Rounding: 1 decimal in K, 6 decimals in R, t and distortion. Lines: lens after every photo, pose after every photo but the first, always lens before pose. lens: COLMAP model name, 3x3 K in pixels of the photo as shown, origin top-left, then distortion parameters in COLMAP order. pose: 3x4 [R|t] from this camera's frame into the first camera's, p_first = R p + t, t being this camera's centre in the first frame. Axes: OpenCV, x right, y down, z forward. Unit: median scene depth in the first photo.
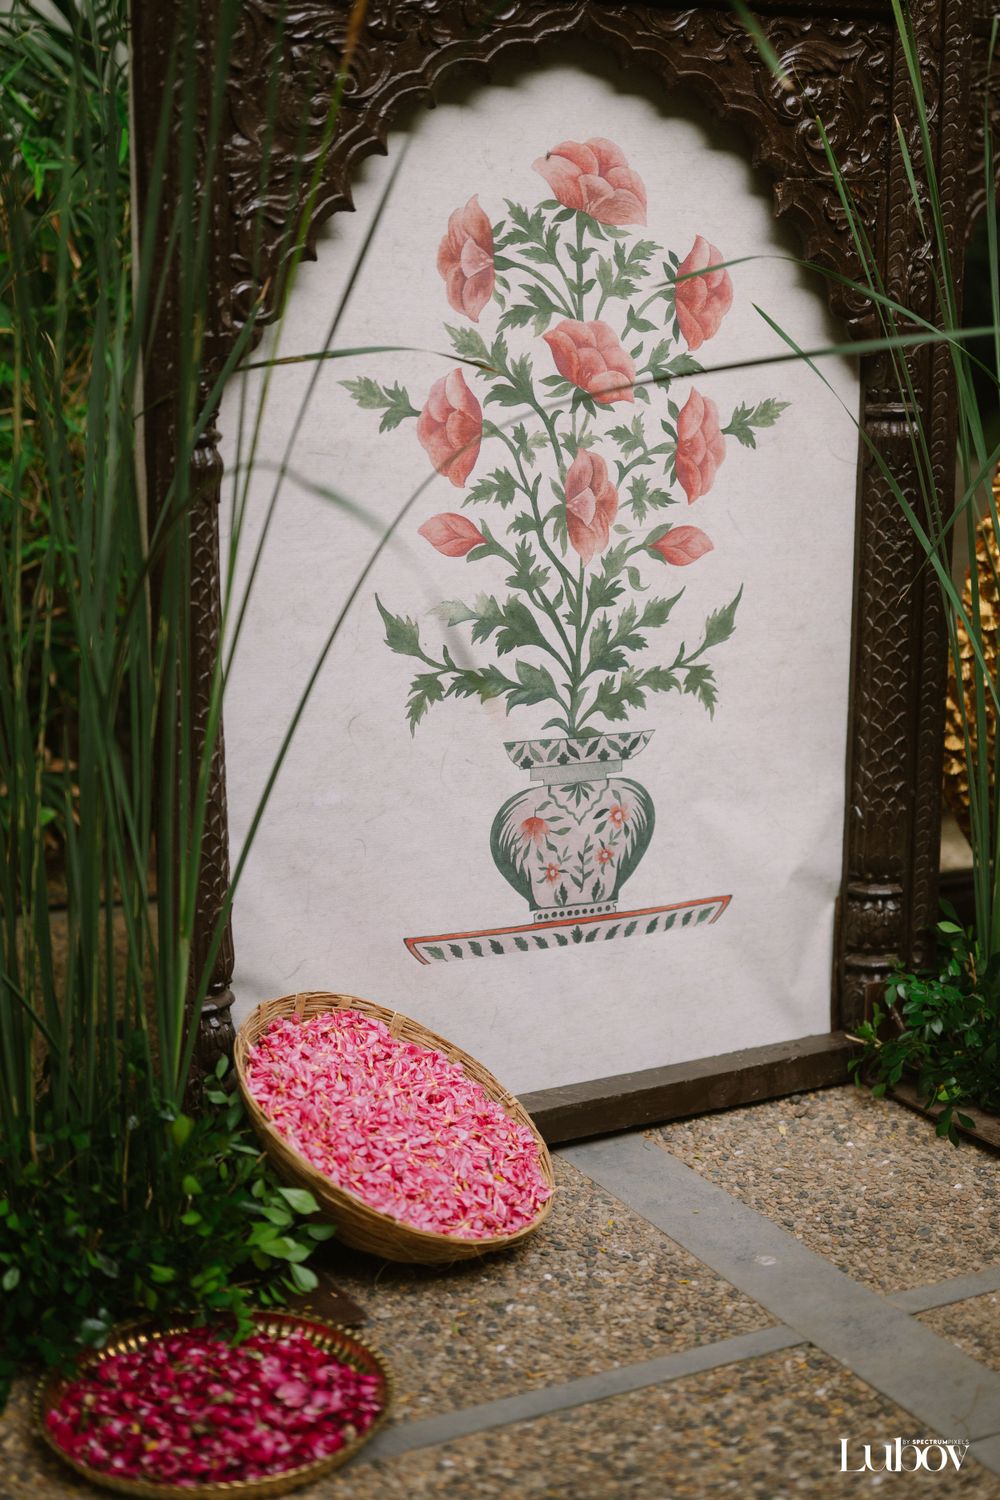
lens RADIAL K [[2170.5, 0, 500.0], [0, 2170.5, 750.0], [0, 0, 1]] dist [-0.003437, 0.058744]
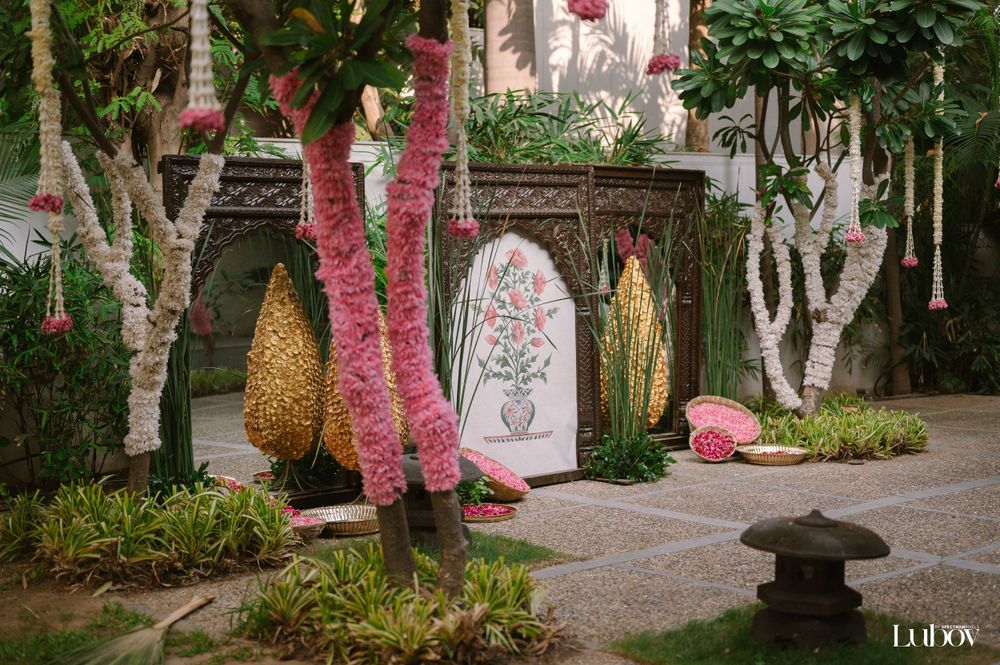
lens RADIAL K [[1437.2, 0, 500.0], [0, 1437.2, 332.5], [0, 0, 1]] dist [0.016515, 0.020803]
pose [[0.974487, -0.033126, 0.221984, -0.601191], [0.068863, 0.985473, -0.155245, 0.310254], [-0.213617, 0.166571, 0.962612, -1.638776]]
